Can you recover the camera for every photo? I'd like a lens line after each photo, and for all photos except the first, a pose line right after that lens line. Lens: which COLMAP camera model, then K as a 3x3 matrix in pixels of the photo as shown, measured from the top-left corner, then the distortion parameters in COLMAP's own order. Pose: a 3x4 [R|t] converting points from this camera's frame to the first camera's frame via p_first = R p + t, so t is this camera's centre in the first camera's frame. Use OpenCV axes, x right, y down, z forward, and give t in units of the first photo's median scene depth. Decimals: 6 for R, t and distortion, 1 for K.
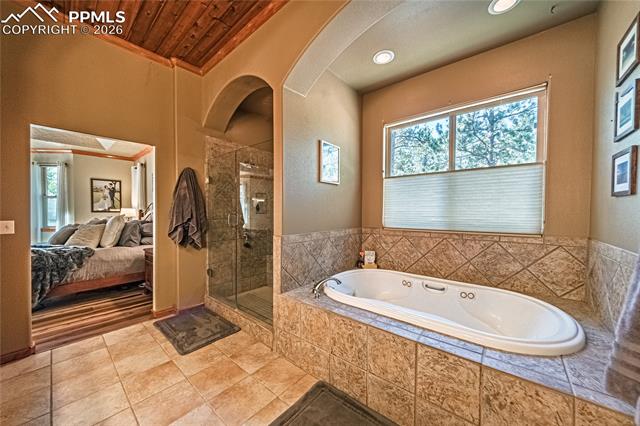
lens RADIAL K [[229.9, 0, 317.4], [0, 229.9, 213.6], [0, 0, 1]] dist [-0.002021, -0.000175]
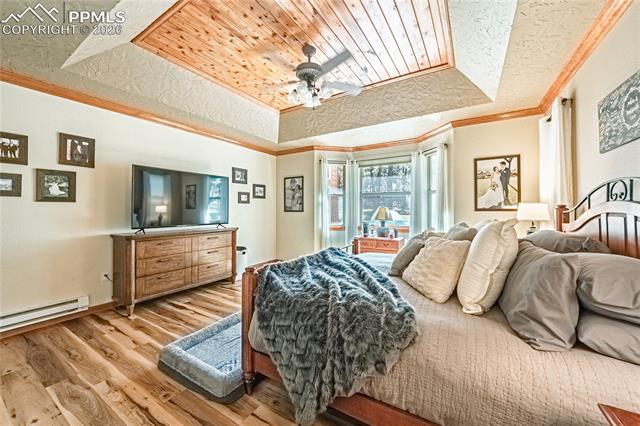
lens RADIAL K [[240.0, 0, 322.3], [0, 240.0, 209.0], [0, 0, 1]] dist [-0.003630, -0.001066]
pose [[0.151395, -0.001234, -0.988473, -0.378358], [-0.008296, 0.999962, -0.002518, -0.005640], [0.988439, 0.008581, 0.151379, 0.468591]]
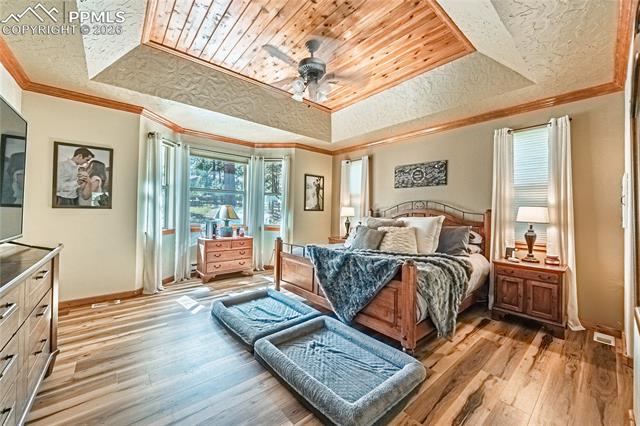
lens RADIAL K [[240.0, 0, 318.5], [0, 240.0, 209.1], [0, 0, 1]] dist [-0.003630, -0.001066]
pose [[0.983903, 0.017804, -0.177815, -0.755048], [-0.021282, 0.999617, -0.017672, 0.003717], [0.177433, 0.021172, 0.983905, 0.060554]]
